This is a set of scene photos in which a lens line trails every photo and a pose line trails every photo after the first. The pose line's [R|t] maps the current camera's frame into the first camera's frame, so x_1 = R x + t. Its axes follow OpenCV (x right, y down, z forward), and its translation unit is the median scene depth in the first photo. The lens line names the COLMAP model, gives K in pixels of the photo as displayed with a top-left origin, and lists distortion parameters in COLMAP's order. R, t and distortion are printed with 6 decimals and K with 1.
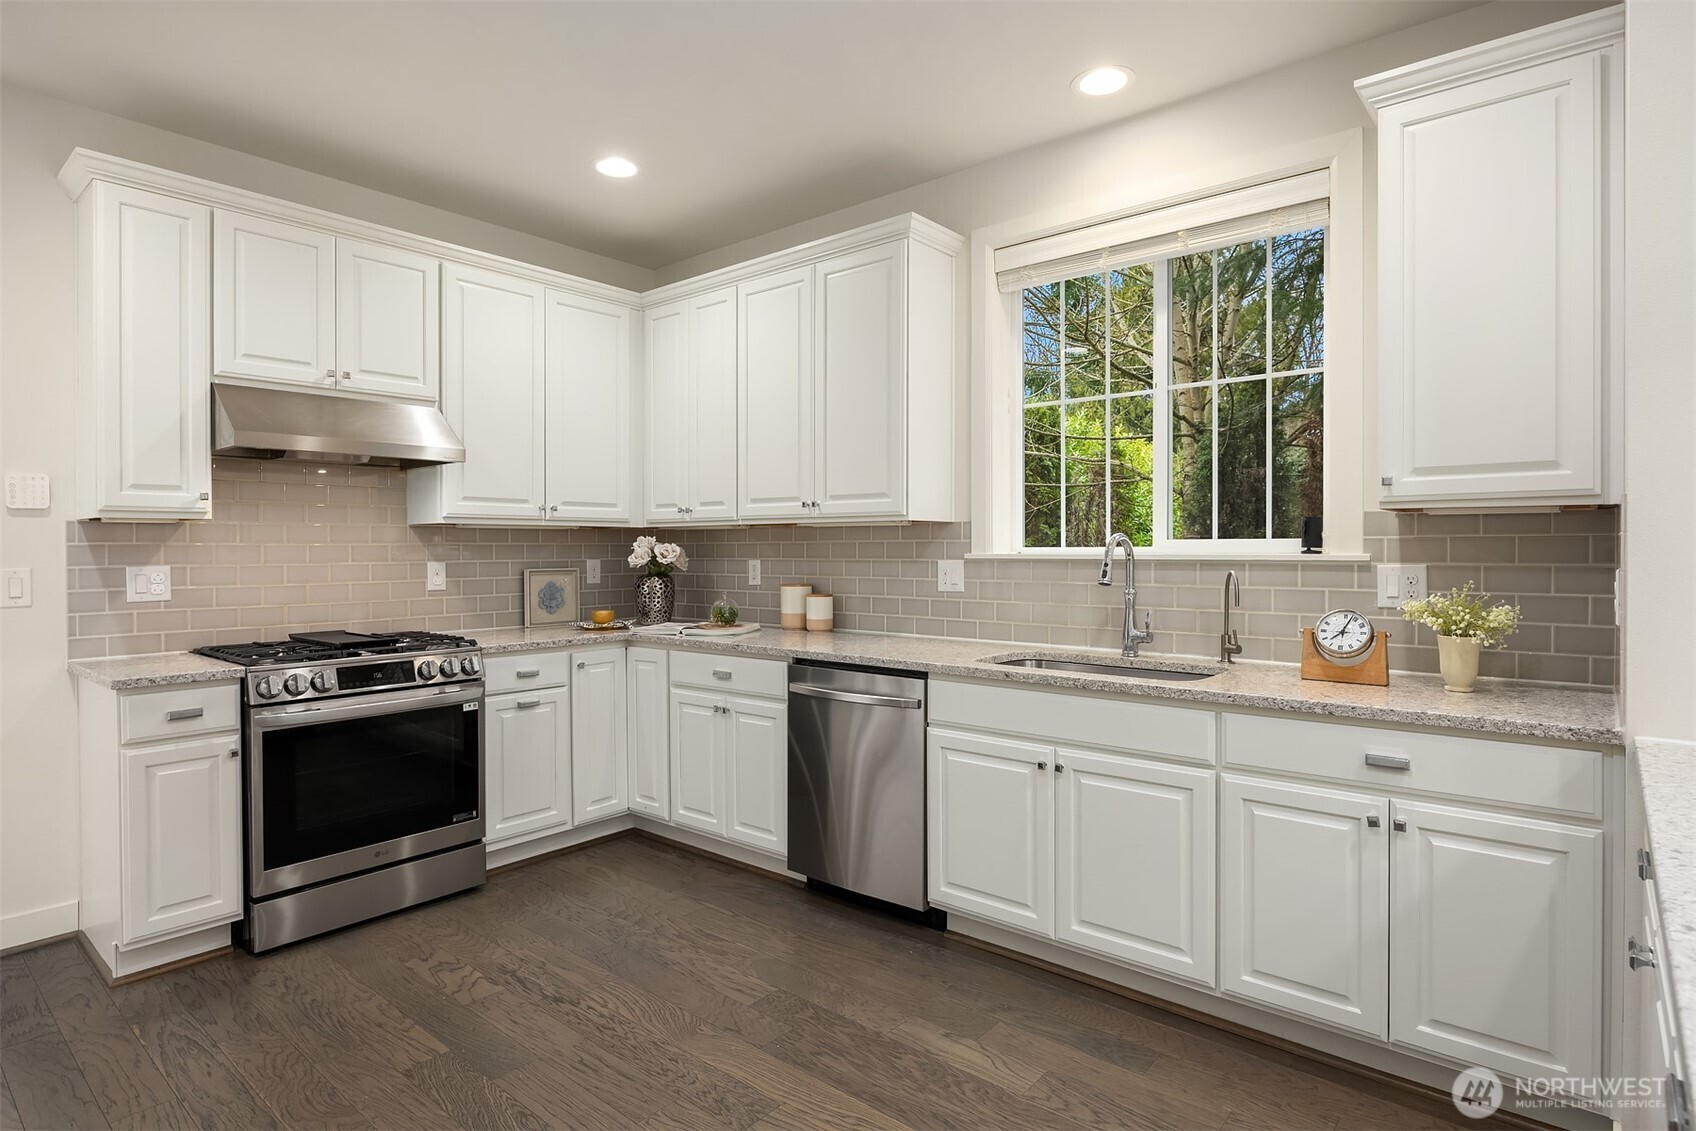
lens RADIAL K [[908.4, 0, 881.8], [0, 908.4, 553.9], [0, 0, 1]] dist [-0.006590, 0.001835]
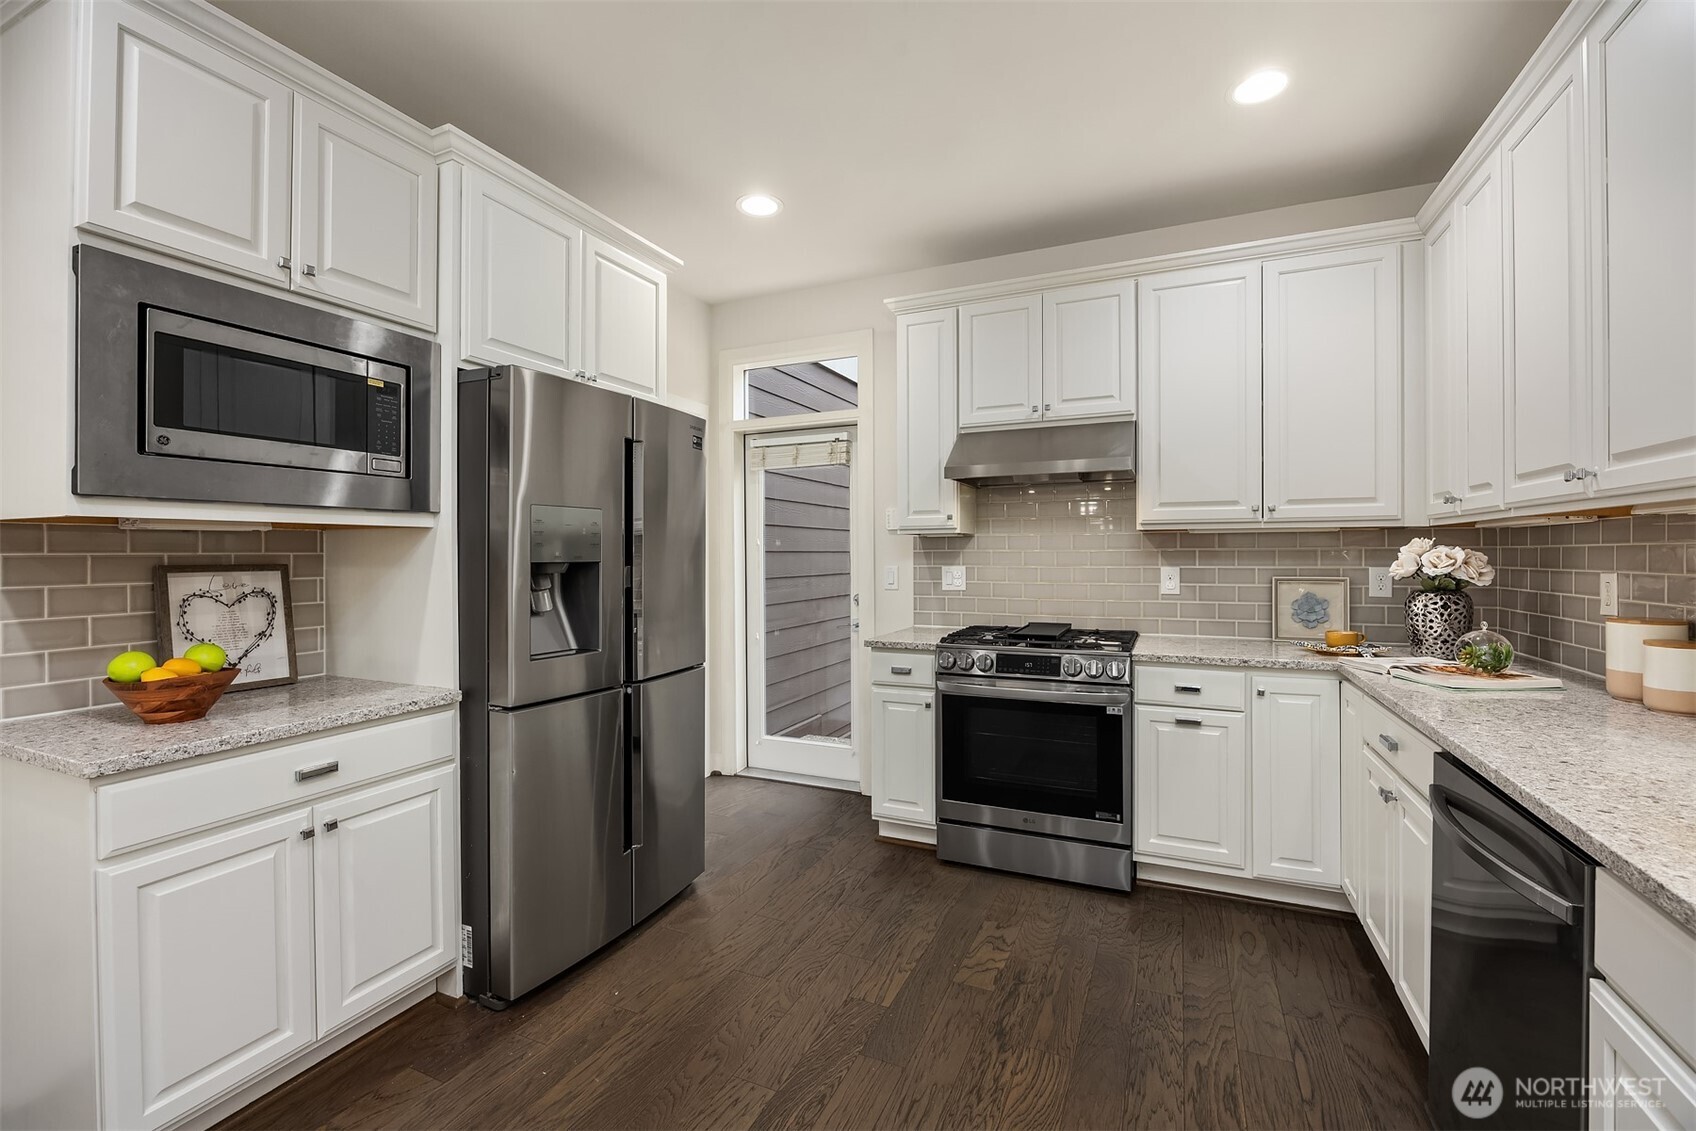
lens RADIAL K [[724.5, 0, 844.3], [0, 724.5, 552.3], [0, 0, 1]] dist [-0.010077, 0.000082]
pose [[0.243784, 0.000247, -0.969830, 0.249589], [-0.004034, 0.999992, -0.000759, -0.006624], [0.969821, 0.004098, 0.243782, 0.493584]]
